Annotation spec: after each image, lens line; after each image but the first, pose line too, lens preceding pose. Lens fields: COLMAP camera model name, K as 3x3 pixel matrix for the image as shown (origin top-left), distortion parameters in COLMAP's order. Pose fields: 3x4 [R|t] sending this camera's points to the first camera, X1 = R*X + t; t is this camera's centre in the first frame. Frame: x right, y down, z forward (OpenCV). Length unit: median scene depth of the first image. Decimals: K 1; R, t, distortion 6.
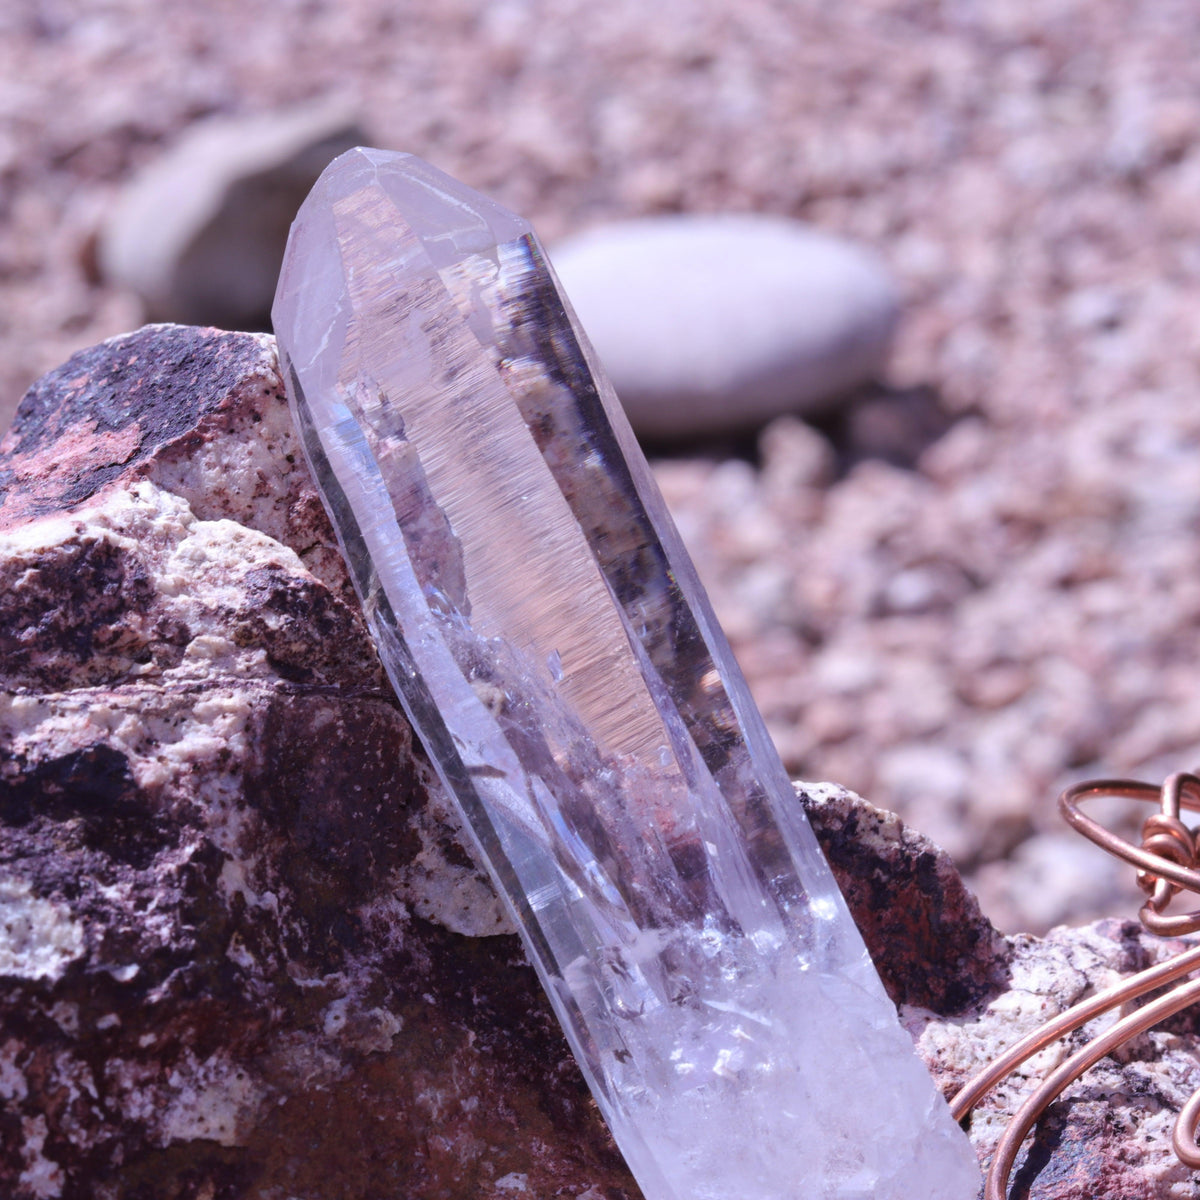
lens RADIAL K [[4792.2, 0, 600.0], [0, 4792.2, 600.0], [0, 0, 1]] dist [-0.132062, -1.316872]
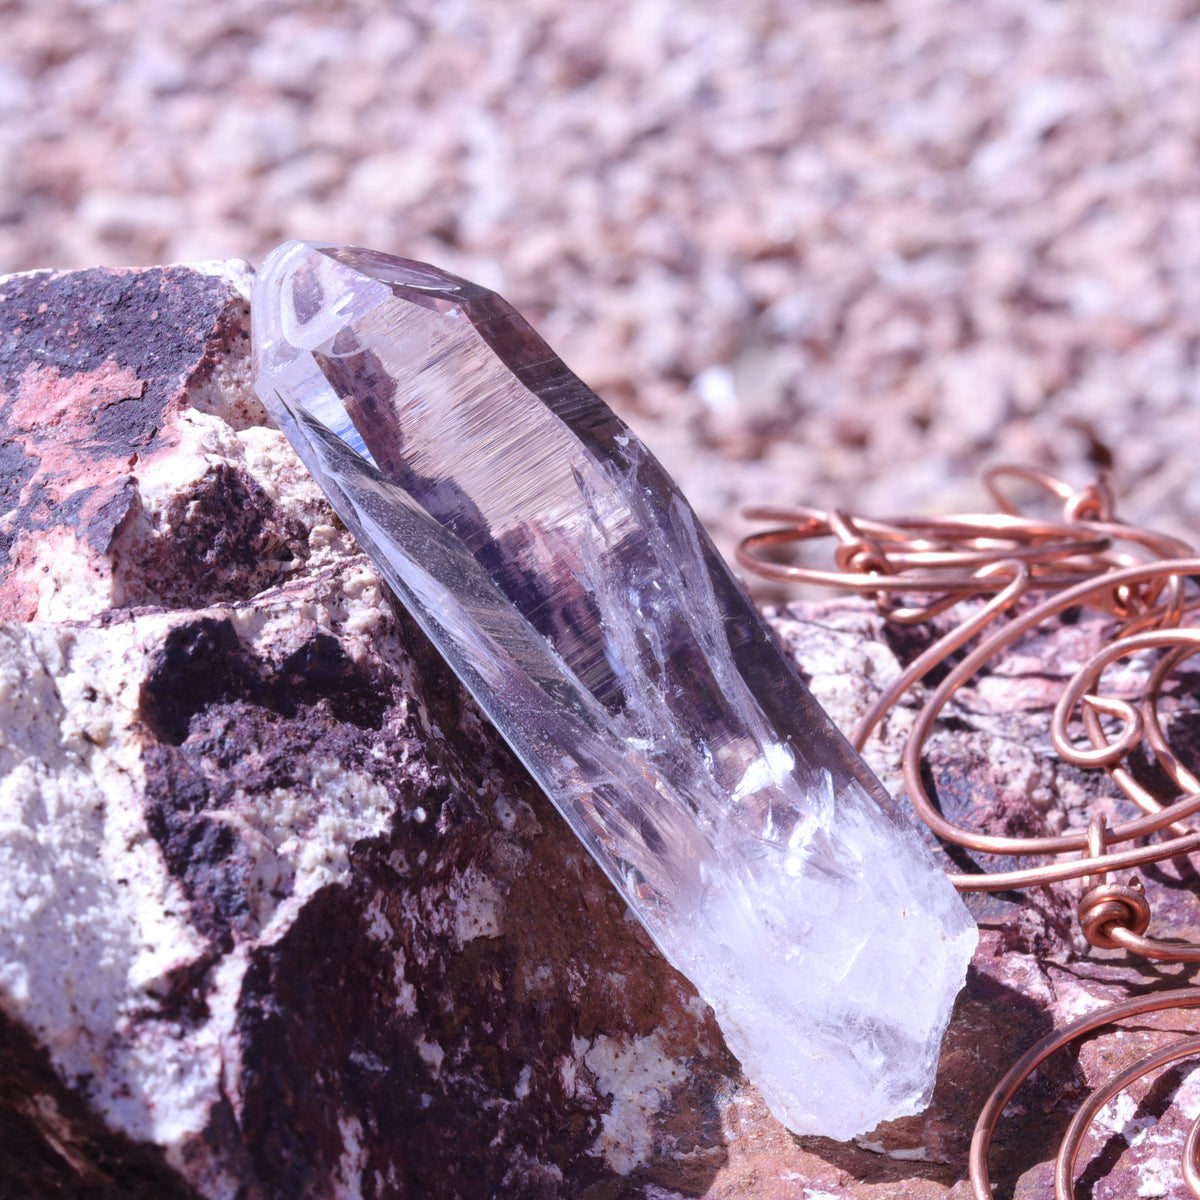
lens RADIAL K [[4792.2, 0, 600.0], [0, 4792.2, 600.0], [0, 0, 1]] dist [-0.132062, -1.316872]
pose [[0.869012, -0.216687, 0.444821, -0.553882], [0.182411, 0.975986, 0.119072, -0.103056], [-0.459940, -0.022335, 0.887669, -0.071379]]
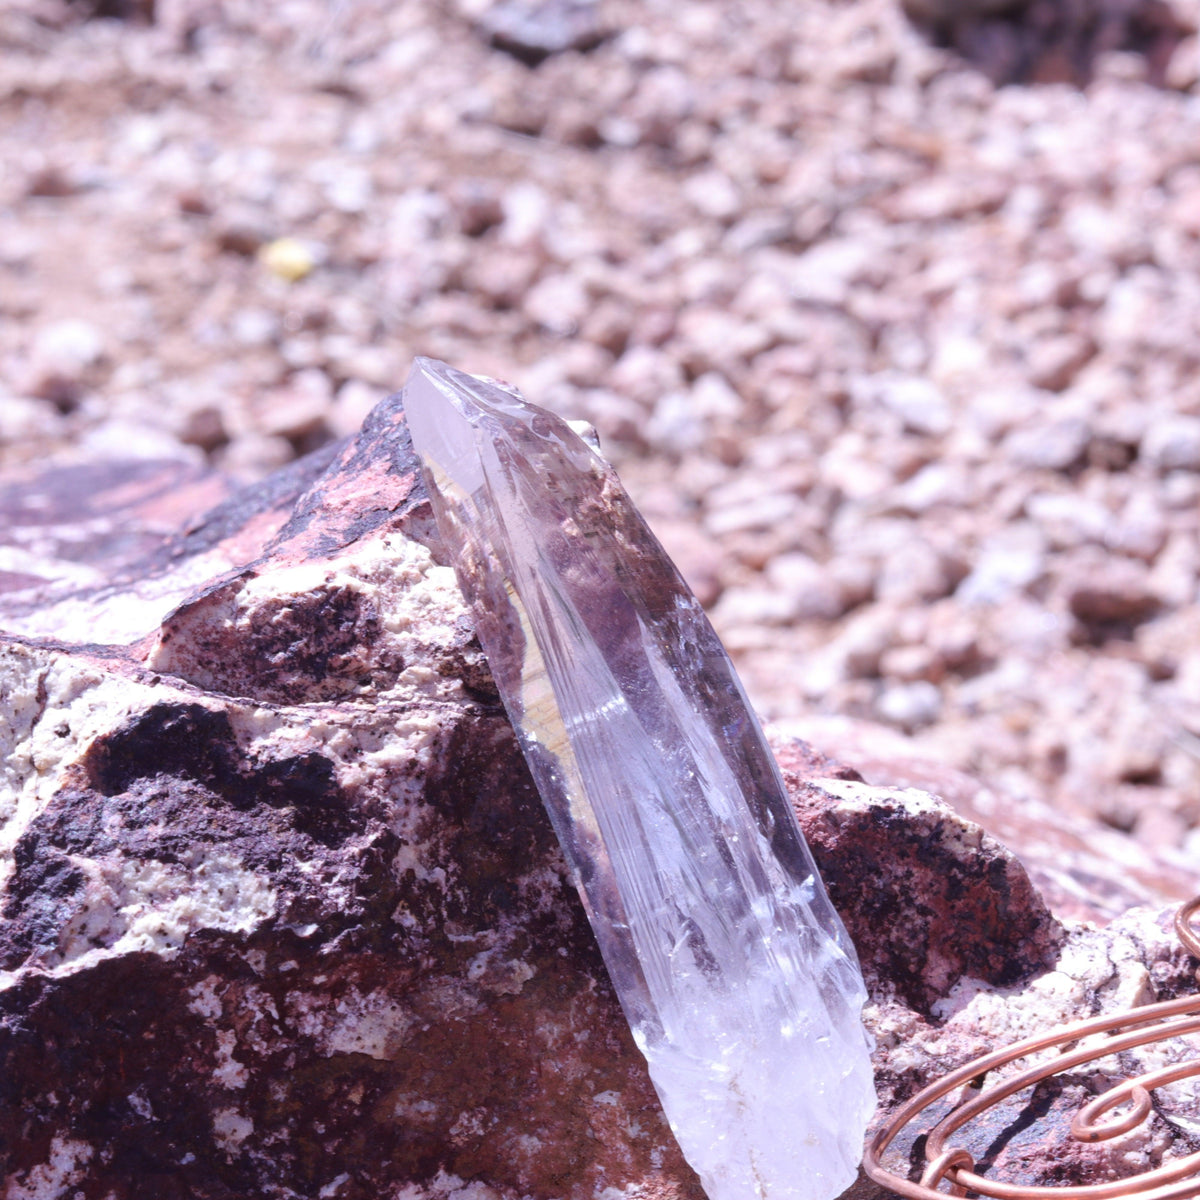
lens RADIAL K [[4687.5, 0, 600.0], [0, 4687.5, 600.0], [0, 0, 1]] dist [-0.111876, -1.316502]
pose [[0.973468, 0.104501, -0.203567, 0.232693], [-0.078950, 0.988386, 0.129847, -0.185840], [0.214771, -0.110330, 0.970413, -0.250149]]
